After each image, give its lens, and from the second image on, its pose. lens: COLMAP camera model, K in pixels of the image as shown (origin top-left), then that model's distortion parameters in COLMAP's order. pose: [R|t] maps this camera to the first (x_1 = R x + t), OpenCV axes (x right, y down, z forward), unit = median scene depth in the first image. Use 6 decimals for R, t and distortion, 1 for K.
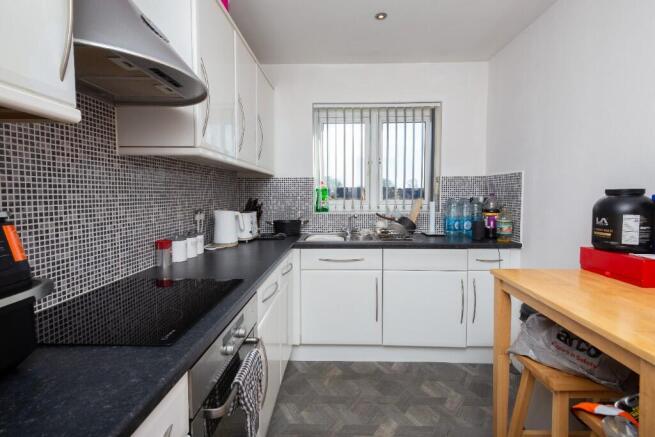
lens RADIAL K [[322.1, 0, 329.3], [0, 322.1, 209.7], [0, 0, 1]] dist [0.000337, -0.001240]
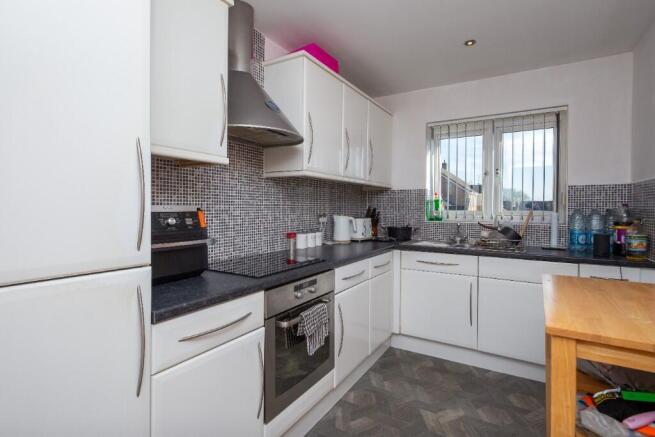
lens RADIAL K [[322.1, 0, 329.3], [0, 322.1, 209.7], [0, 0, 1]] dist [0.000337, -0.001240]
pose [[0.869324, 0.011889, -0.494099, 0.258103], [-0.033451, 0.998834, -0.034819, 0.023679], [0.493109, 0.046797, 0.868708, -0.149850]]
